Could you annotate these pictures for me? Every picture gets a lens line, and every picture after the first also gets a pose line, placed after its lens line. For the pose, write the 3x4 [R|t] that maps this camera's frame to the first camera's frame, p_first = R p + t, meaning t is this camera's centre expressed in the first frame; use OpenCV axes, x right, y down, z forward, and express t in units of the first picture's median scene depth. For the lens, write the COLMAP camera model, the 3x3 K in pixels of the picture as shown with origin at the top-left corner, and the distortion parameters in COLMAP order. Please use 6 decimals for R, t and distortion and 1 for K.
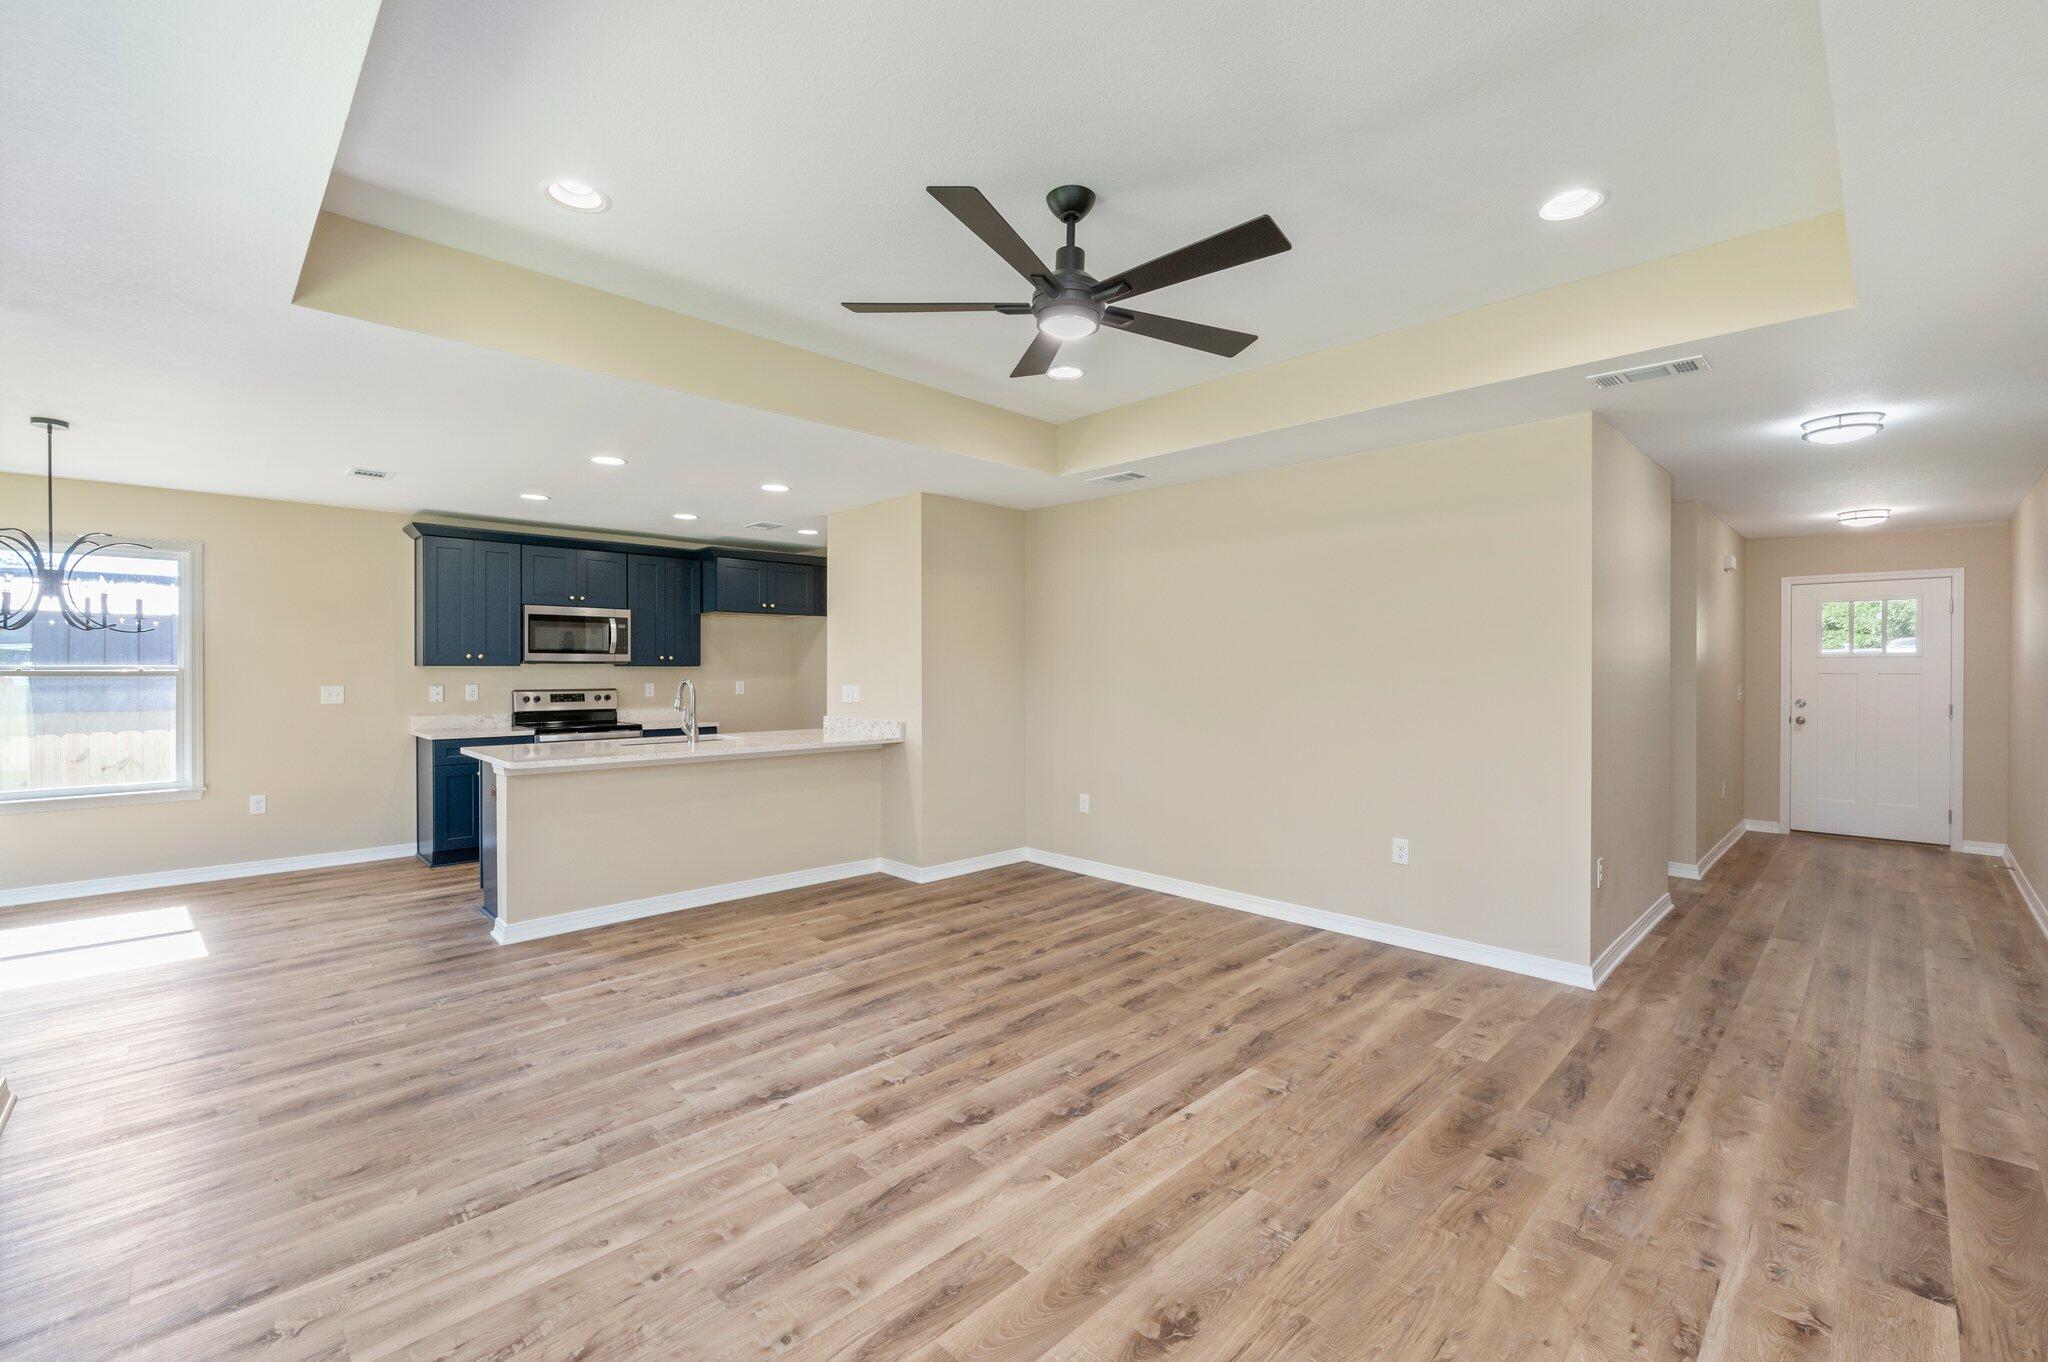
lens RADIAL K [[875.5, 0, 1010.1], [0, 875.5, 665.7], [0, 0, 1]] dist [-0.005345, -0.000097]
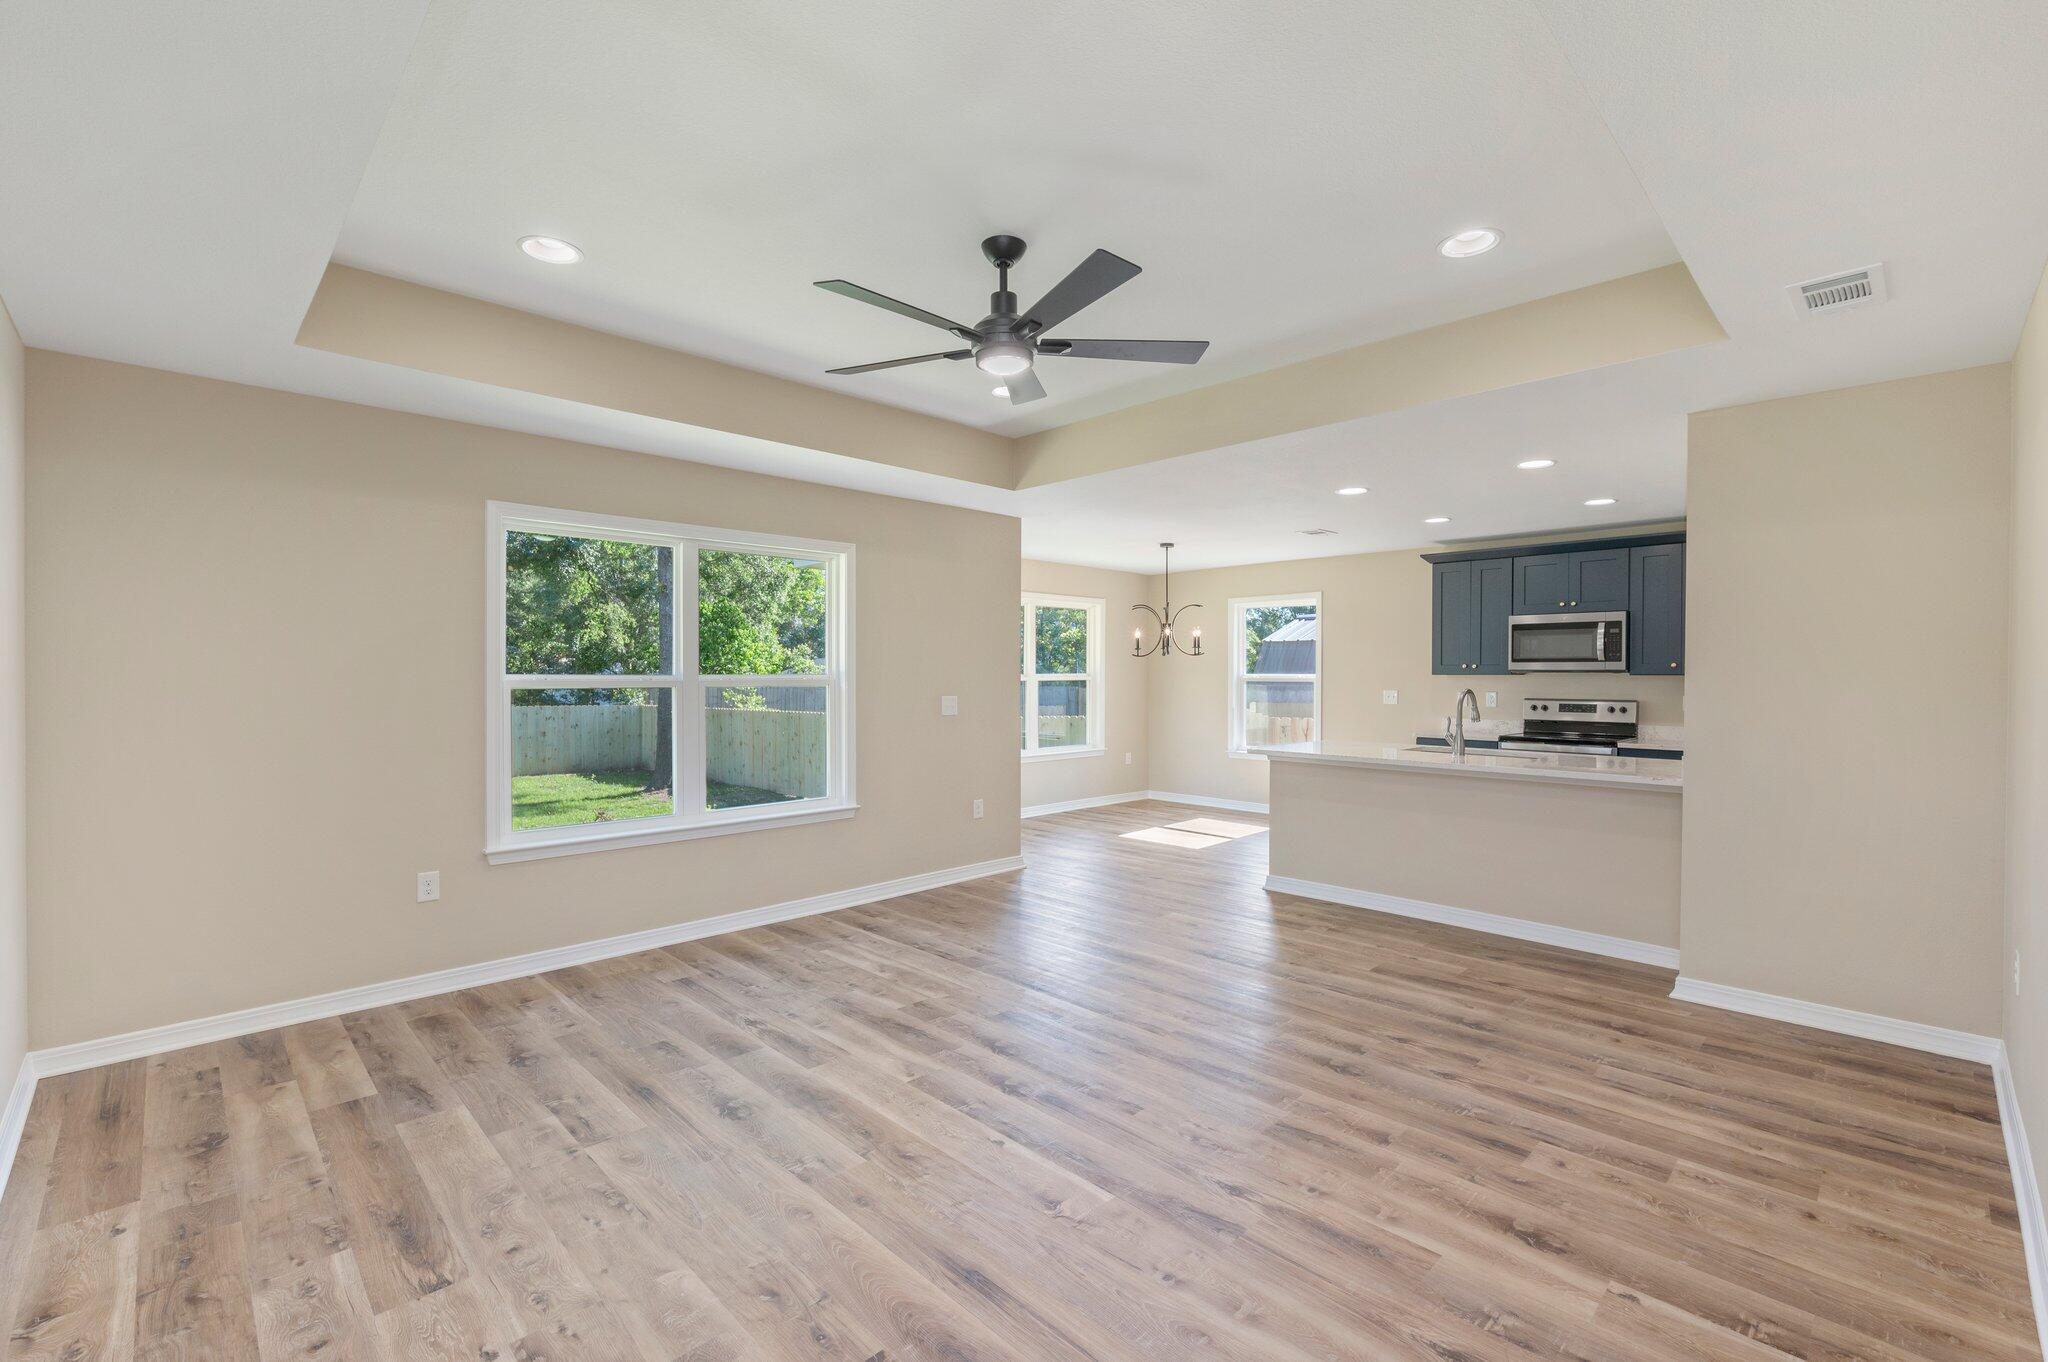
lens RADIAL K [[875.5, 0, 1026.4], [0, 875.5, 684.1], [0, 0, 1]] dist [-0.005345, -0.000097]
pose [[0.007590, 0.010165, -0.999920, 0.776954], [0.000808, 0.999948, 0.010171, 0.000484], [0.999971, -0.000885, 0.007581, 0.684636]]
